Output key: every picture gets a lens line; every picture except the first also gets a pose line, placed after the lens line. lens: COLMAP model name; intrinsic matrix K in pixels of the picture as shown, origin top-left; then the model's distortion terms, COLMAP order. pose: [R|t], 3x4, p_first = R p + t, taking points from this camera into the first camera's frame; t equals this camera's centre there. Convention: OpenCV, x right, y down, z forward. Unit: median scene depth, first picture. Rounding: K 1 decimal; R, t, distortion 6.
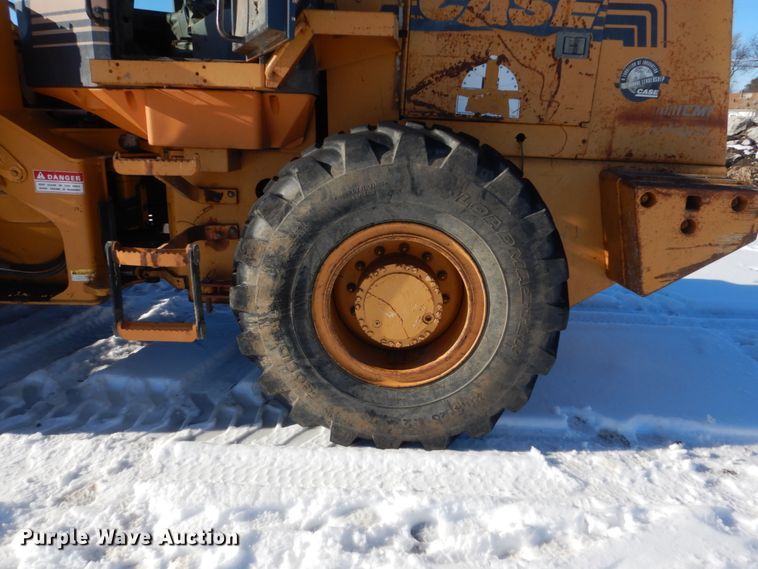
lens RADIAL K [[533.1, 0, 379.0], [0, 533.1, 284.5], [0, 0, 1]] dist [-0.010621, -0.003638]
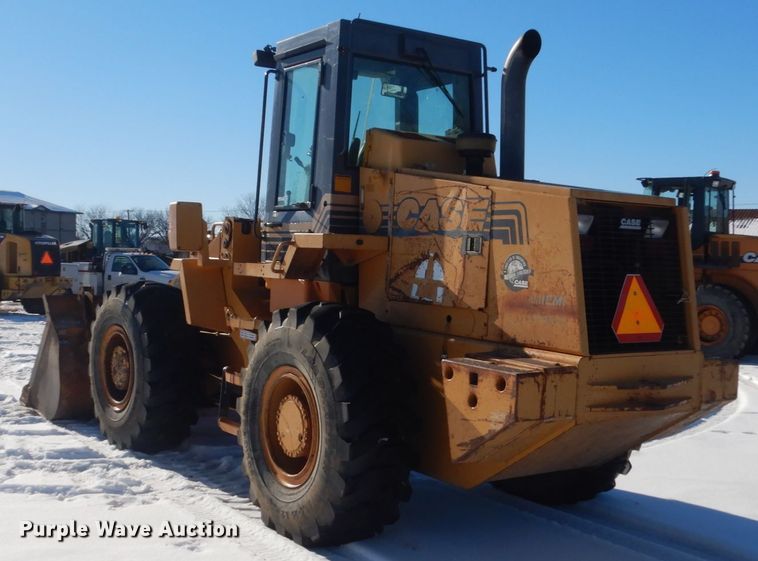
lens RADIAL K [[941.3, 0, 379.7], [0, 941.3, 280.2], [0, 0, 1]] dist [0.012930, 0.013540]
pose [[0.582307, 0.013473, -0.812857, 1.927586], [-0.263702, 0.948931, -0.173179, 0.040725], [0.769012, 0.315196, 0.556122, -0.294074]]
